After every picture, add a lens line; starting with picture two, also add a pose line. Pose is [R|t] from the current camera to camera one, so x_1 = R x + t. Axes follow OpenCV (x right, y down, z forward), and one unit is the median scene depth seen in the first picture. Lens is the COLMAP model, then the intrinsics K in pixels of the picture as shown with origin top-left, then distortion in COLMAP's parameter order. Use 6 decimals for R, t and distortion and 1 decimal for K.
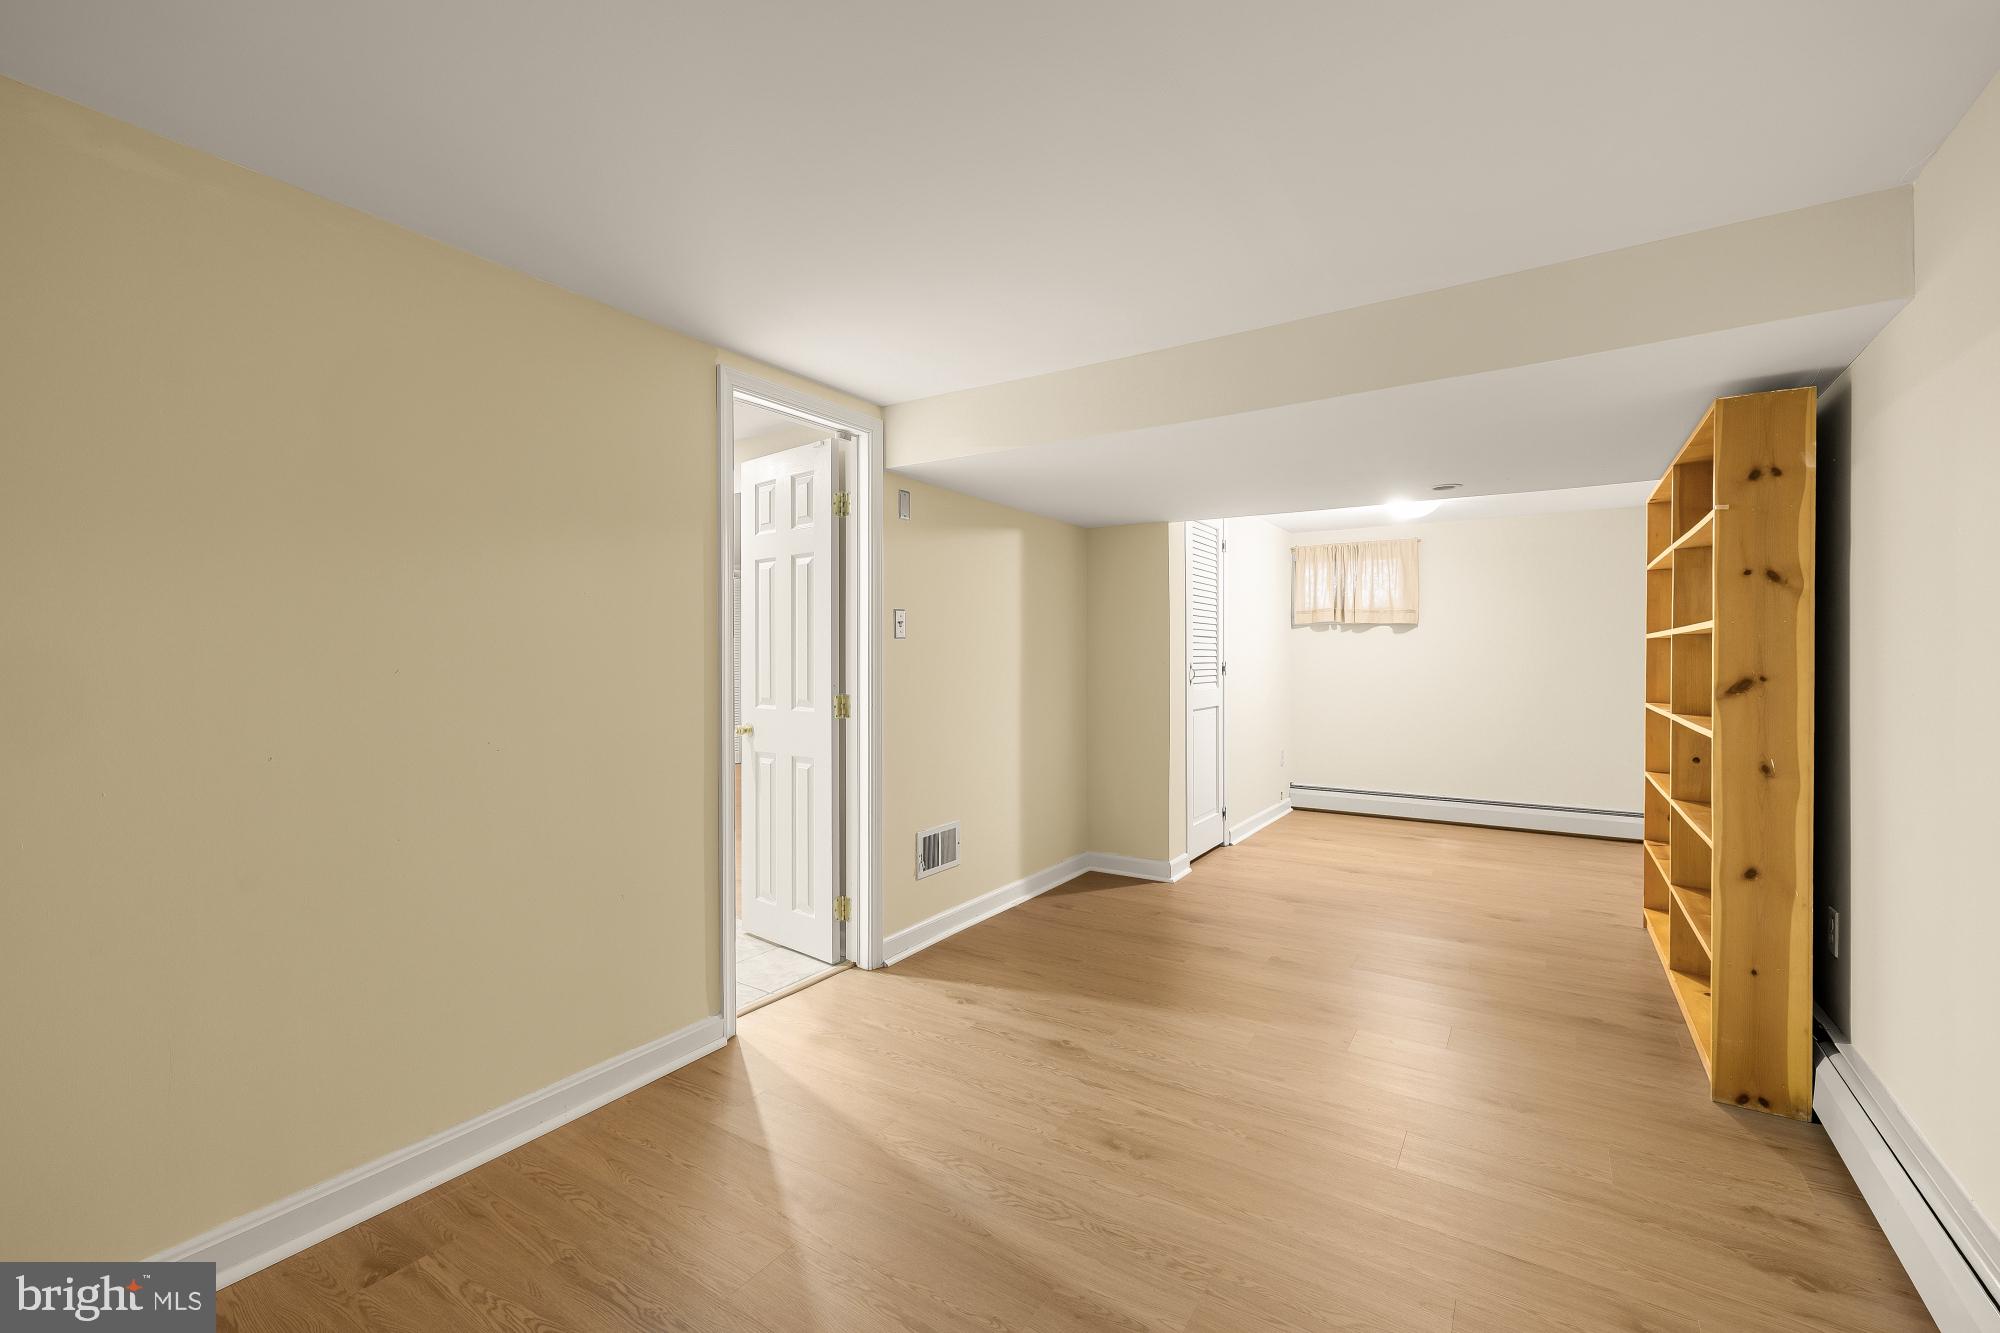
lens RADIAL K [[837.8, 0, 988.5], [0, 837.8, 665.4], [0, 0, 1]] dist [-0.000815, 0.000176]
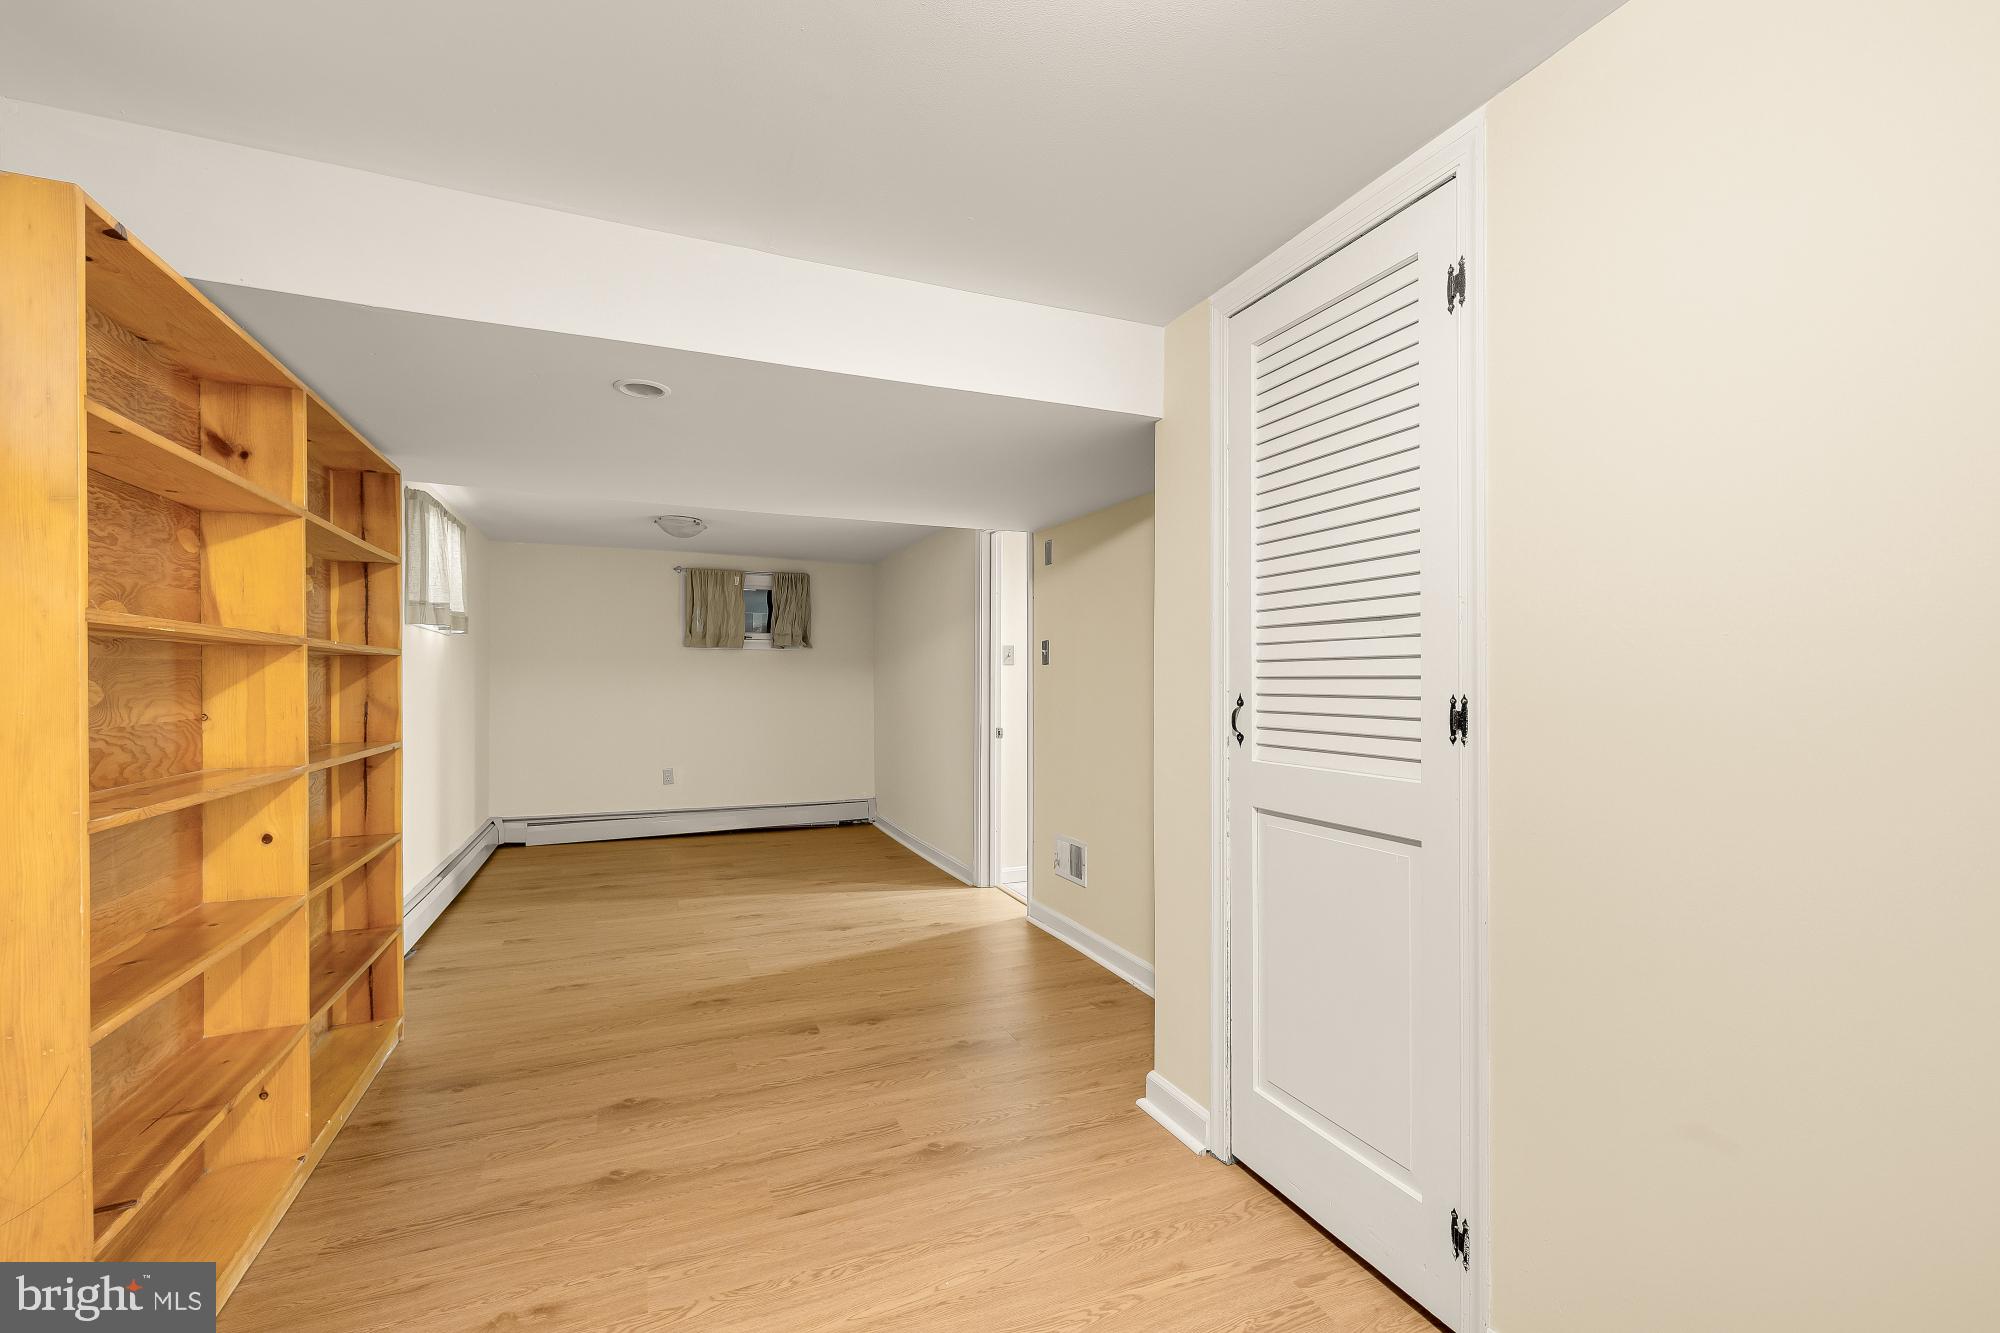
lens RADIAL K [[837.8, 0, 988.5], [0, 837.8, 665.4], [0, 0, 1]] dist [-0.000815, 0.000176]
pose [[-0.555305, -0.012940, -0.831546, 1.072176], [-0.009616, 0.999912, -0.009138, -0.018757], [0.831591, 0.002922, -0.555381, 1.815418]]
